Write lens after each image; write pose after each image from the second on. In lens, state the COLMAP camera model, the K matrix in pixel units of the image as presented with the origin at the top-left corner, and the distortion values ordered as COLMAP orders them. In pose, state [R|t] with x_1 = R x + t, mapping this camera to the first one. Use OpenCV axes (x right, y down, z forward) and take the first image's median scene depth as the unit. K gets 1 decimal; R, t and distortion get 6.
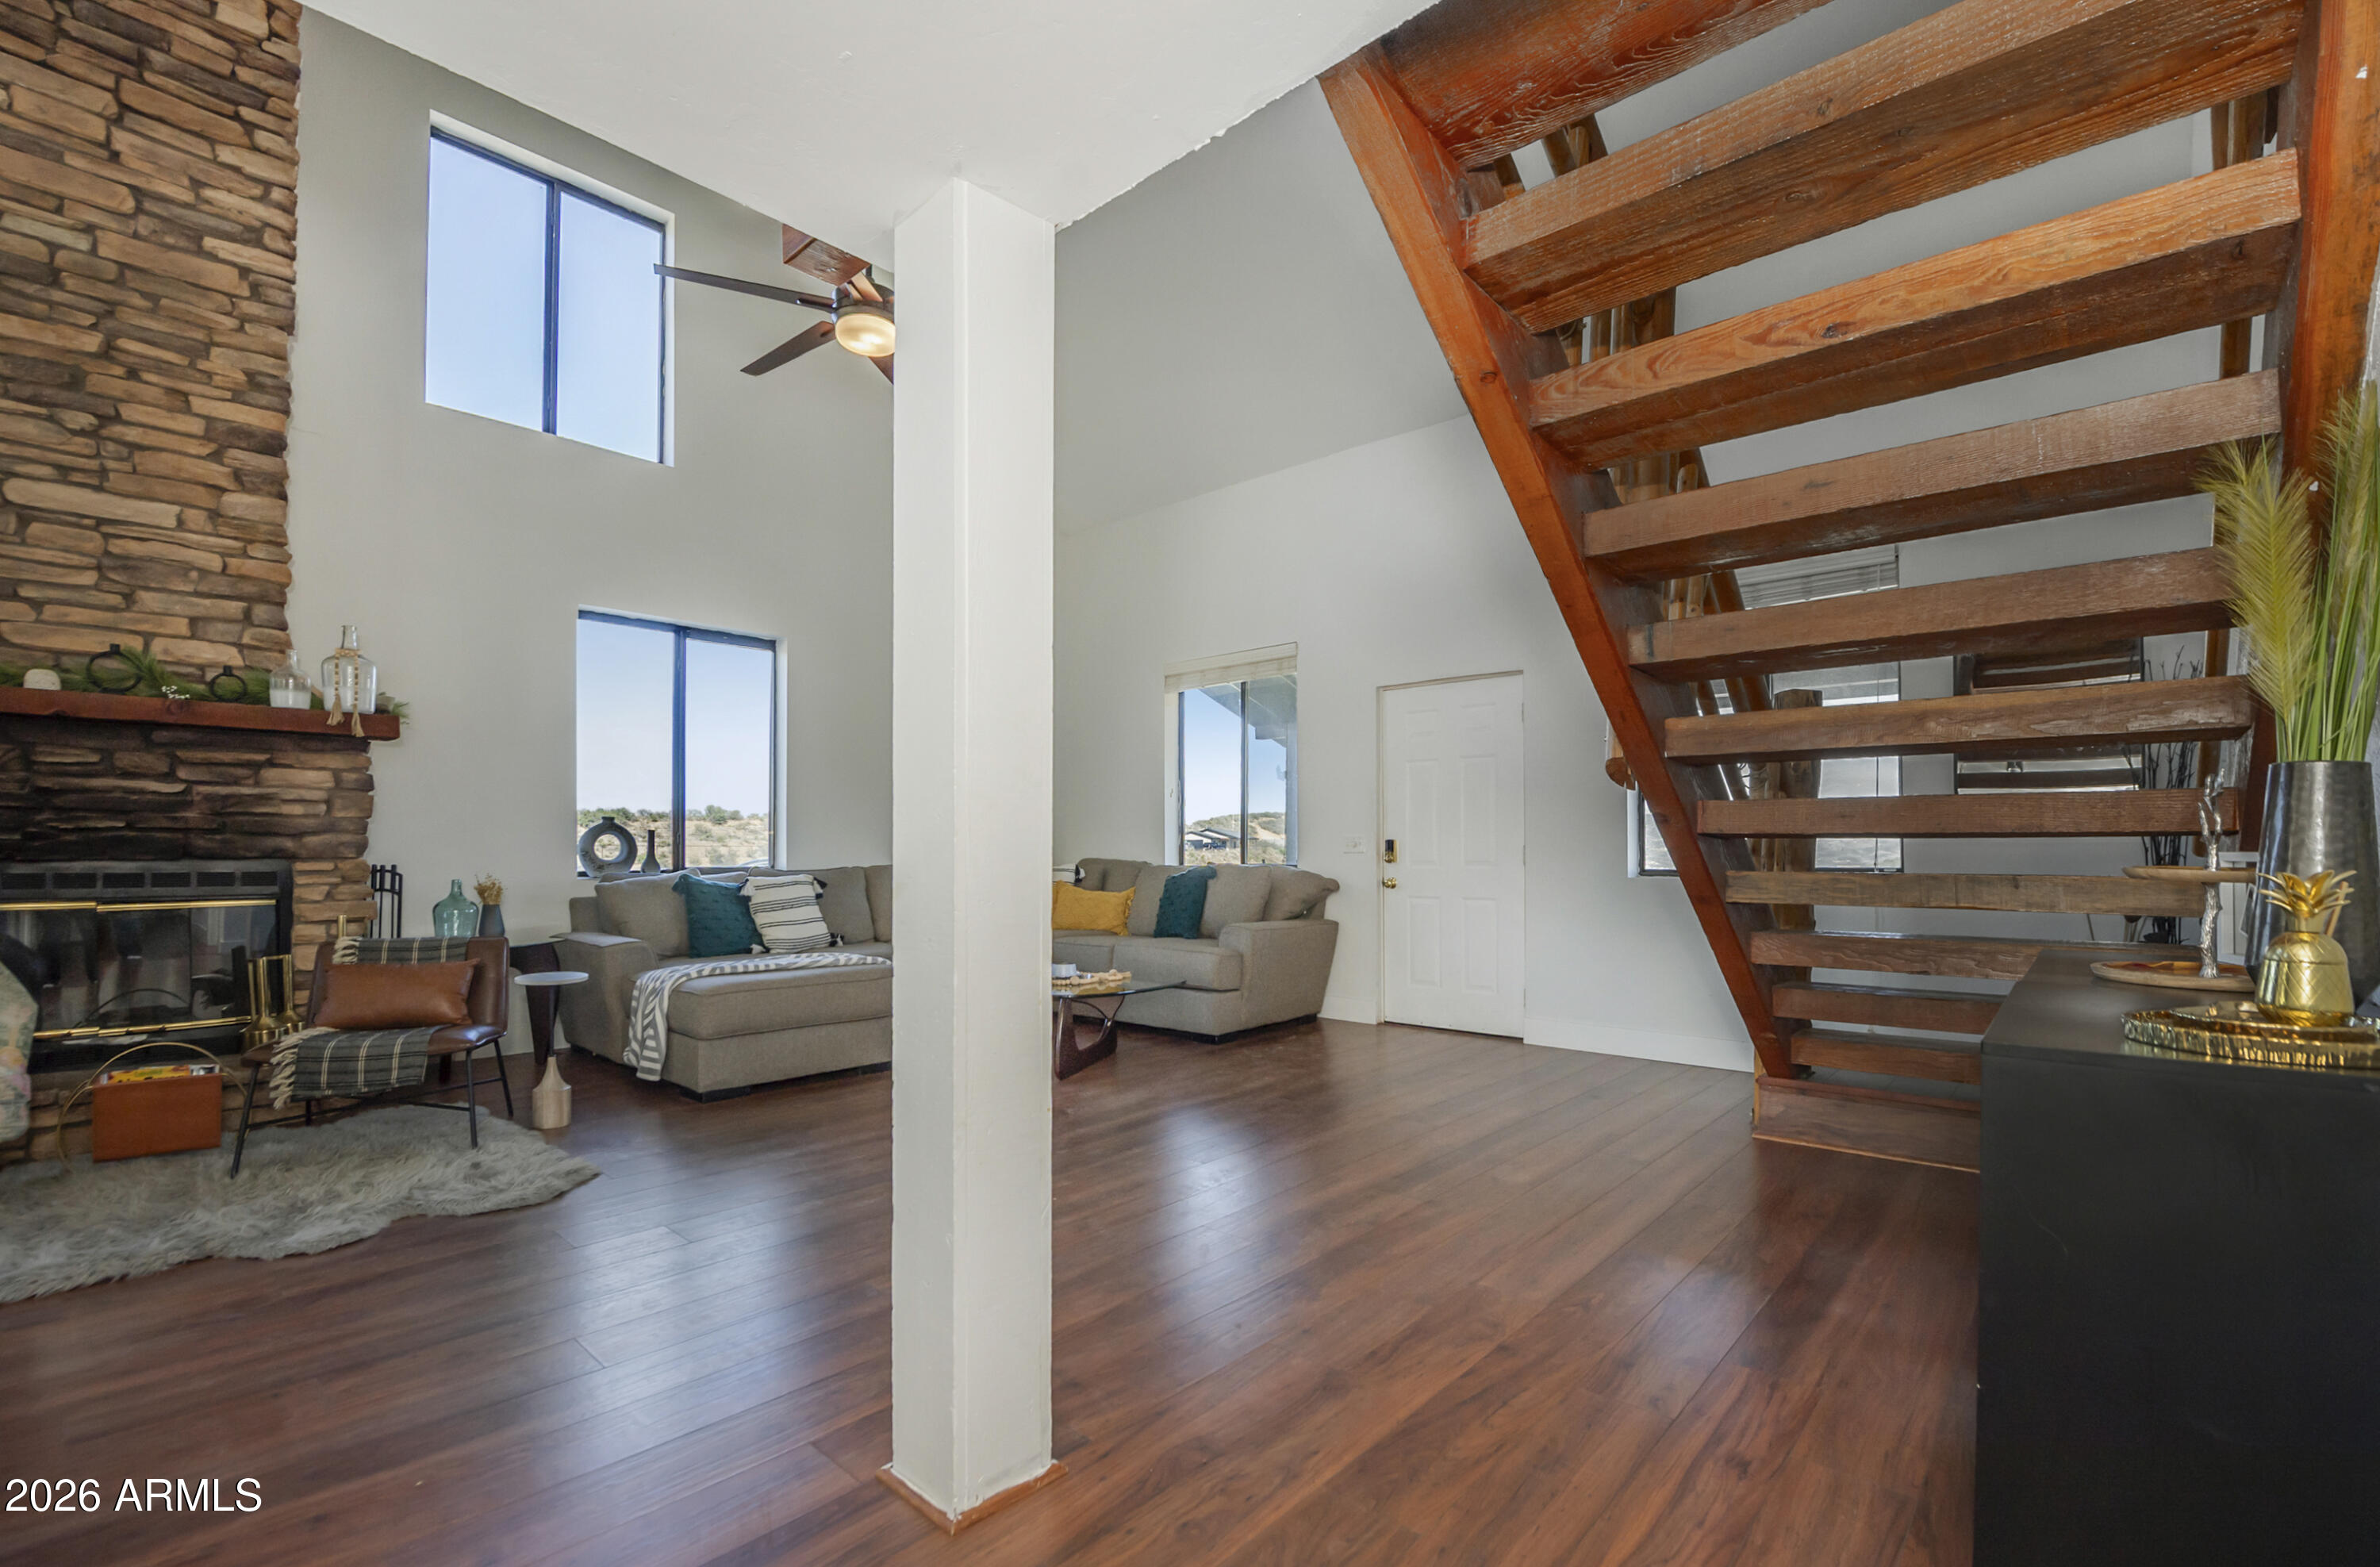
lens RADIAL K [[1019.9, 0, 1193.6], [0, 1019.9, 844.6], [0, 0, 1]] dist [-0.001083, -0.005184]
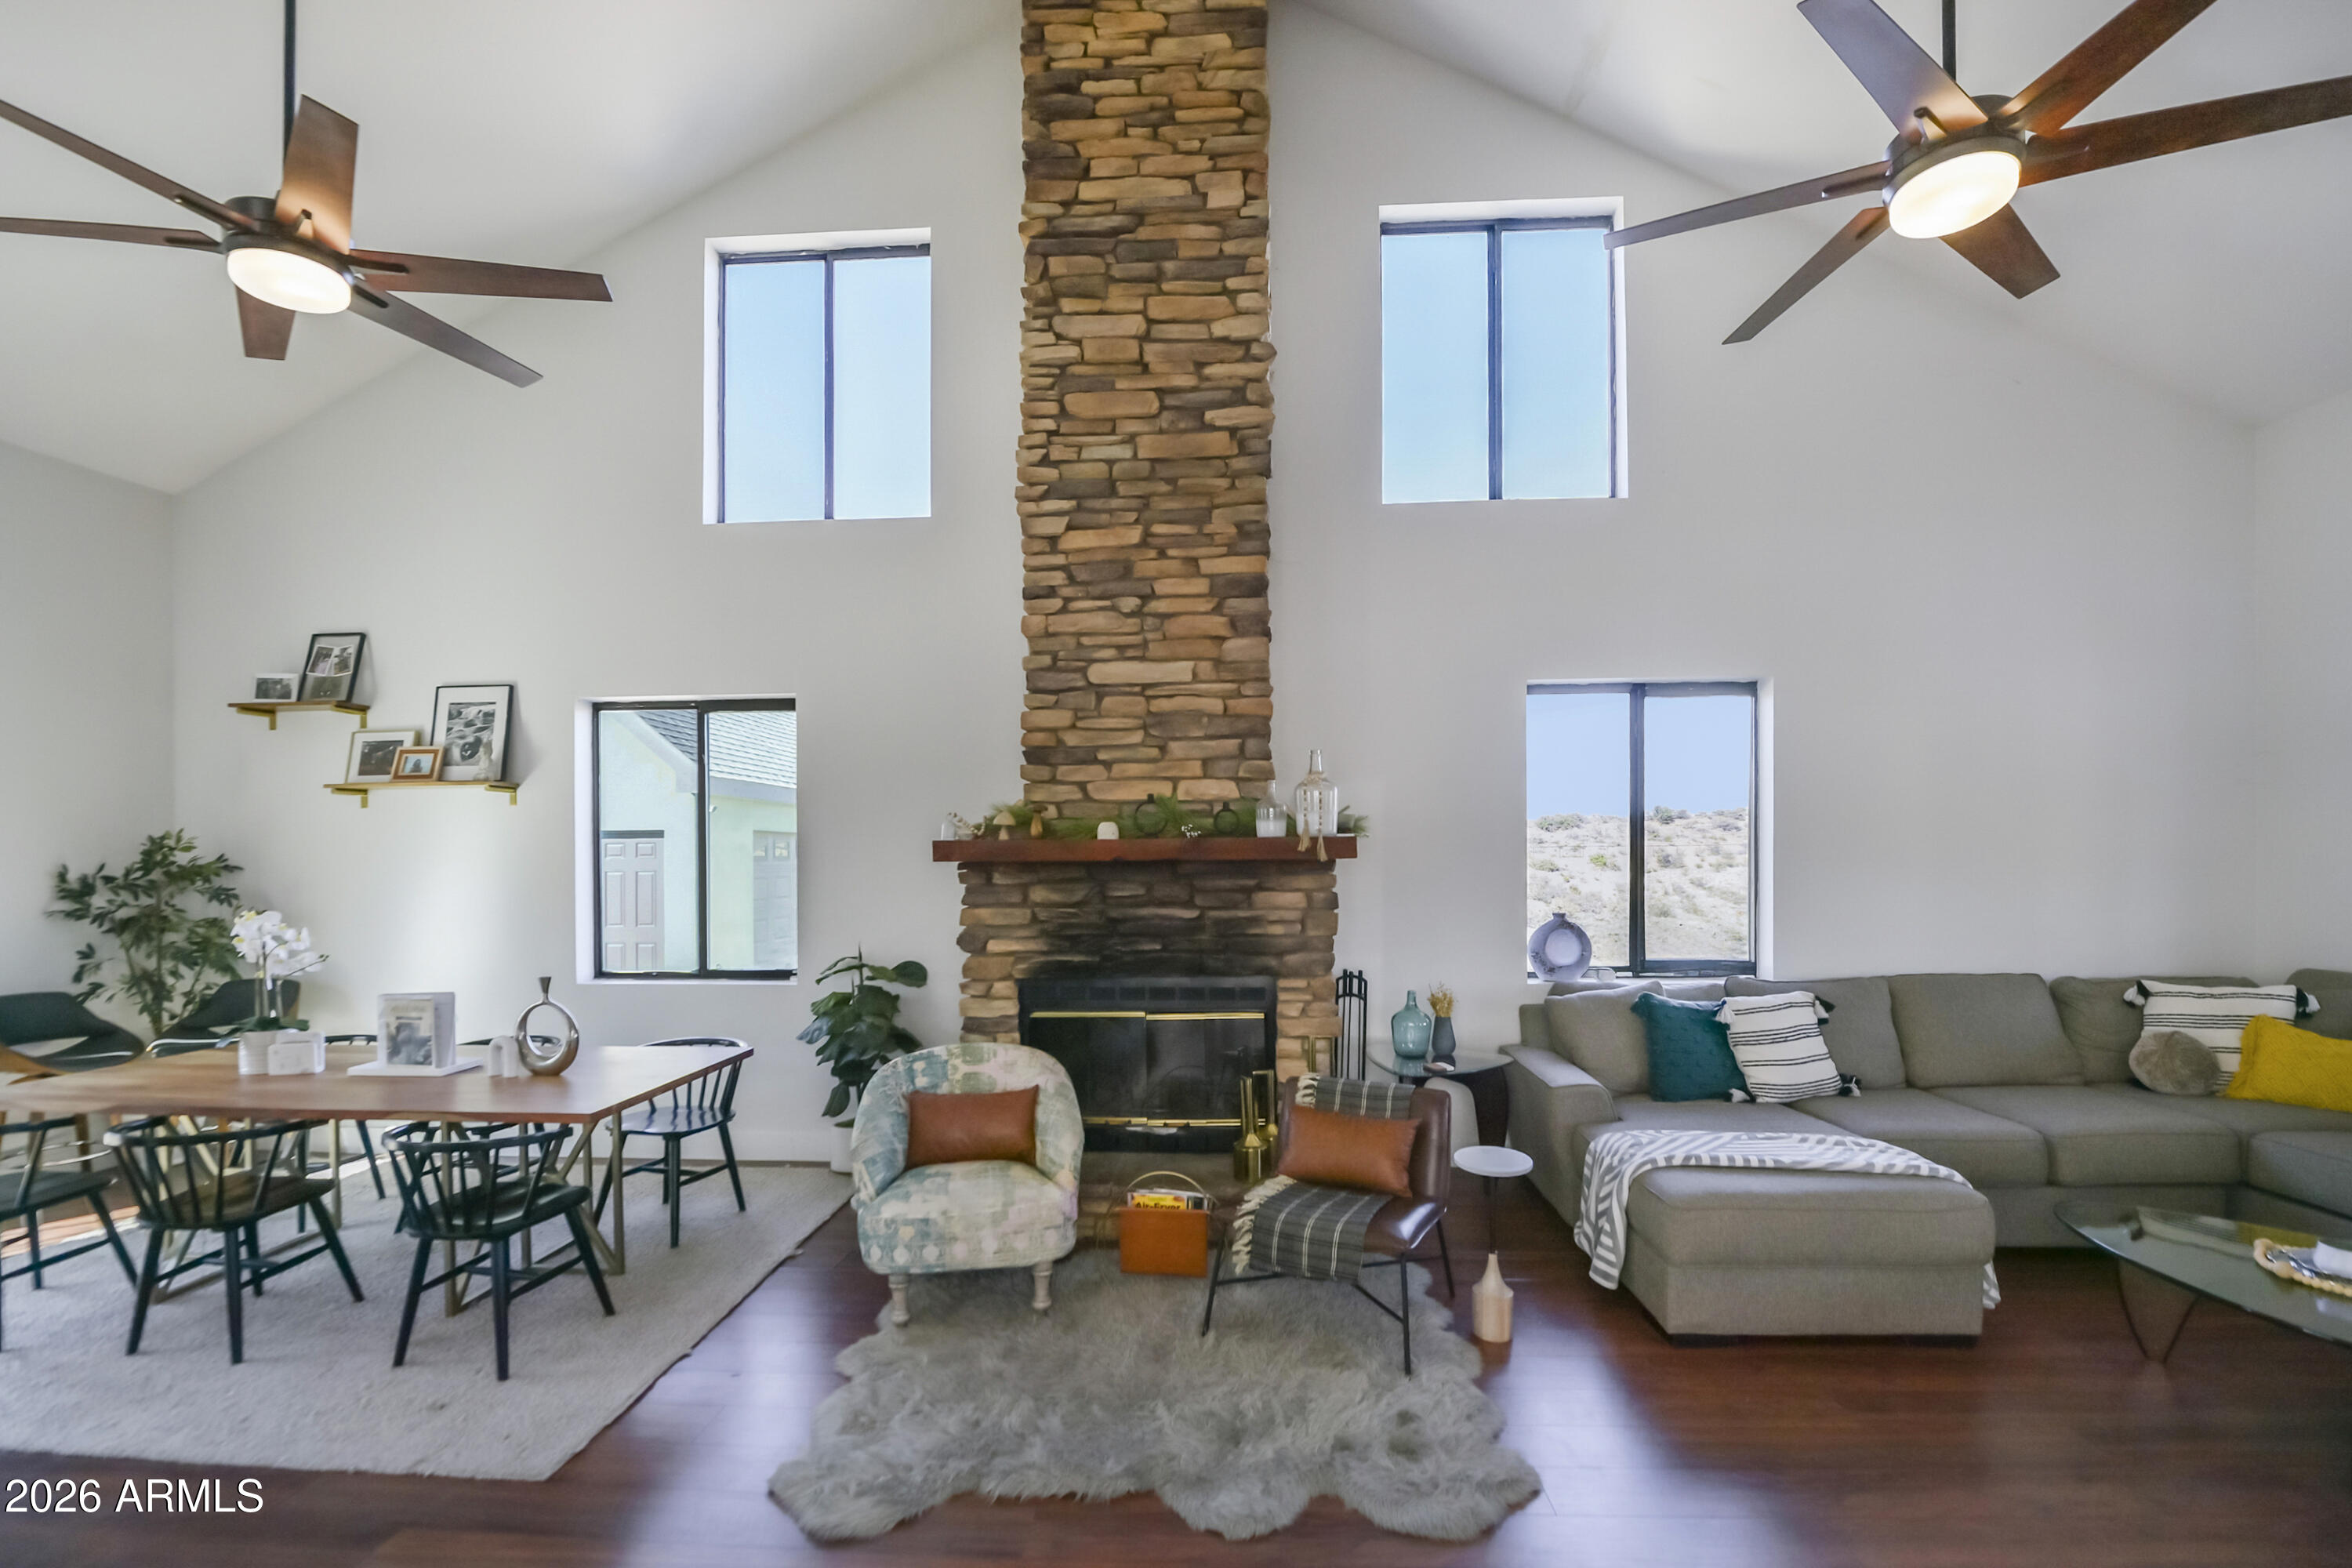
lens RADIAL K [[956.3, 0, 1175.0], [0, 956.3, 837.6], [0, 0, 1]] dist [-0.021567, -0.000231]
pose [[0.613412, -0.001678, -0.789761, -0.180598], [0.004163, 0.999991, 0.001109, -0.137981], [0.789752, -0.003968, 0.613414, 0.329601]]
